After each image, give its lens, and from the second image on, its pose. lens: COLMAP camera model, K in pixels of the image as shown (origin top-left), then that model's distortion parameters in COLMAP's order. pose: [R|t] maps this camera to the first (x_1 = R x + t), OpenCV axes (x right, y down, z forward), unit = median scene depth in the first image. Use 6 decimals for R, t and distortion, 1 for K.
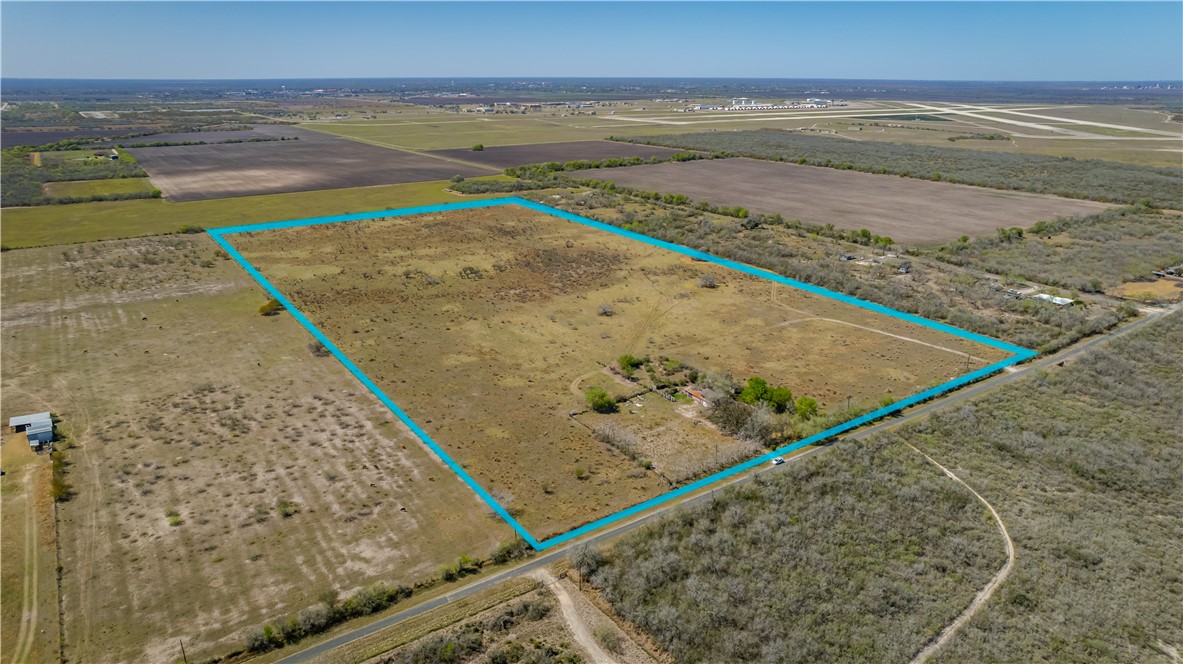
lens RADIAL K [[764.9, 0, 596.5], [0, 764.9, 329.9], [0, 0, 1]] dist [-0.062099, 0.069780]
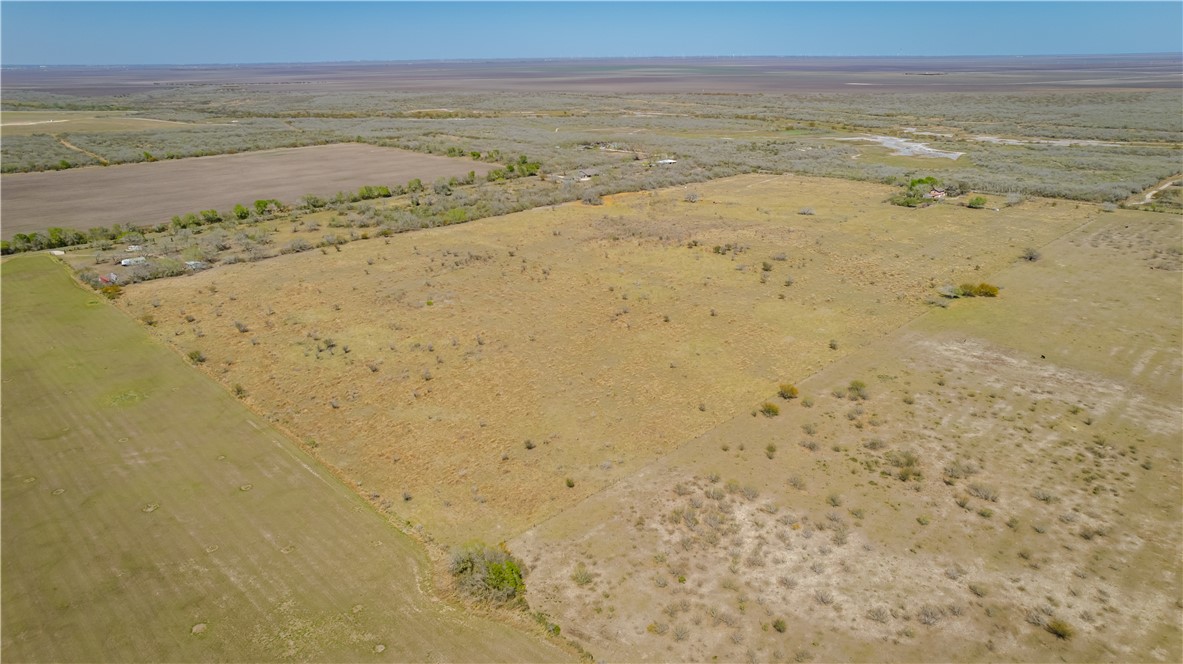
lens RADIAL K [[764.9, 0, 597.9], [0, 764.9, 335.1], [0, 0, 1]] dist [-0.062099, 0.069780]
pose [[-0.169797, -0.343057, 0.923840, -1.409890], [0.324471, 0.865721, 0.381112, -0.534676], [-0.930531, 0.364471, -0.035684, 1.799322]]
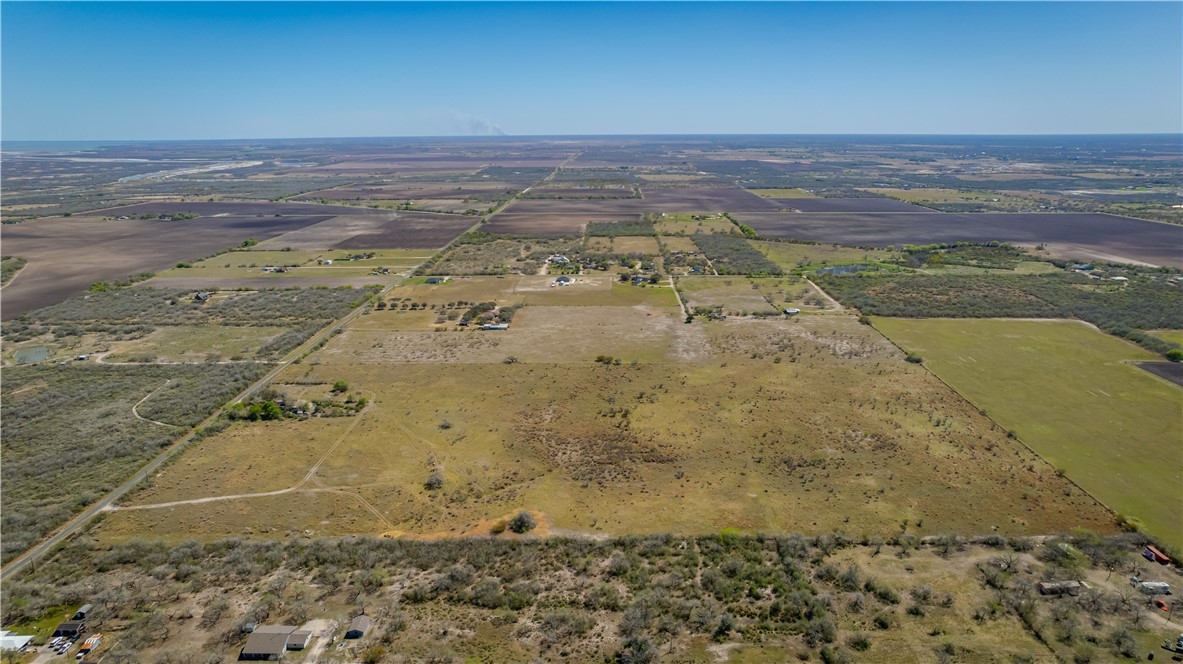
lens RADIAL K [[764.9, 0, 594.7], [0, 764.9, 335.4], [0, 0, 1]] dist [-0.062099, 0.069780]
pose [[-0.593612, 0.213722, -0.775853, 1.023535], [-0.251037, 0.866805, 0.430847, -0.953242], [0.764595, 0.450523, -0.460894, 2.150112]]
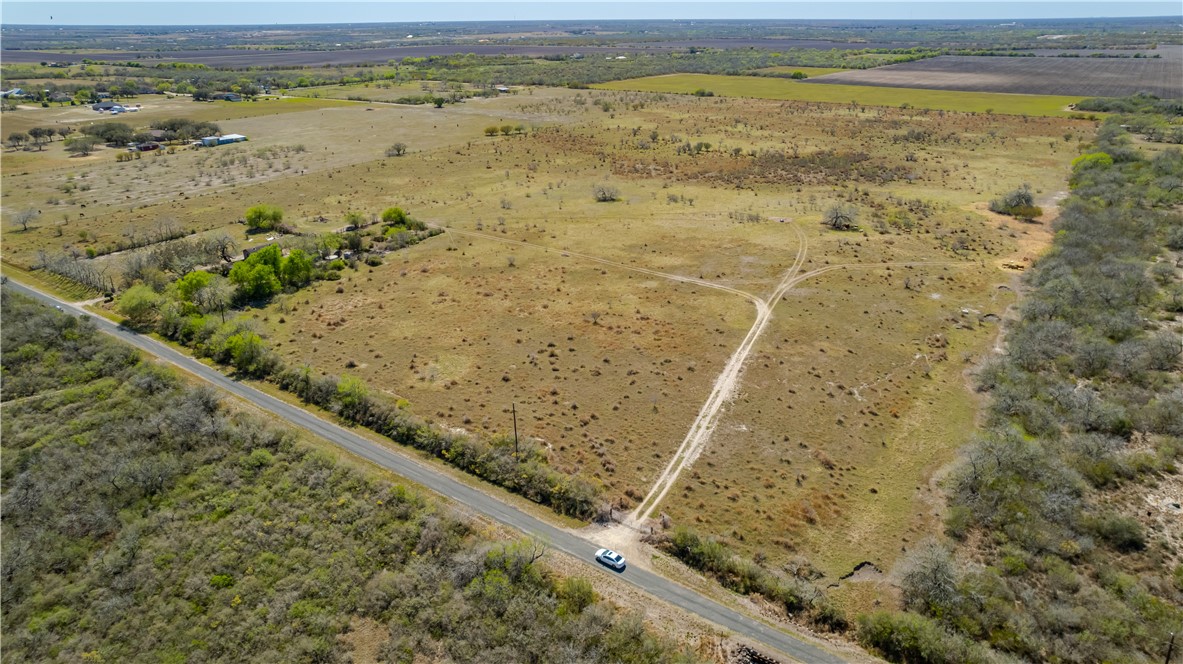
lens RADIAL K [[764.9, 0, 593.2], [0, 764.9, 331.8], [0, 0, 1]] dist [-0.062099, 0.069780]
pose [[0.352647, 0.357698, -0.864692, 0.840394], [-0.292818, 0.919832, 0.261087, -0.112857], [0.888762, 0.161126, 0.429116, 0.897089]]
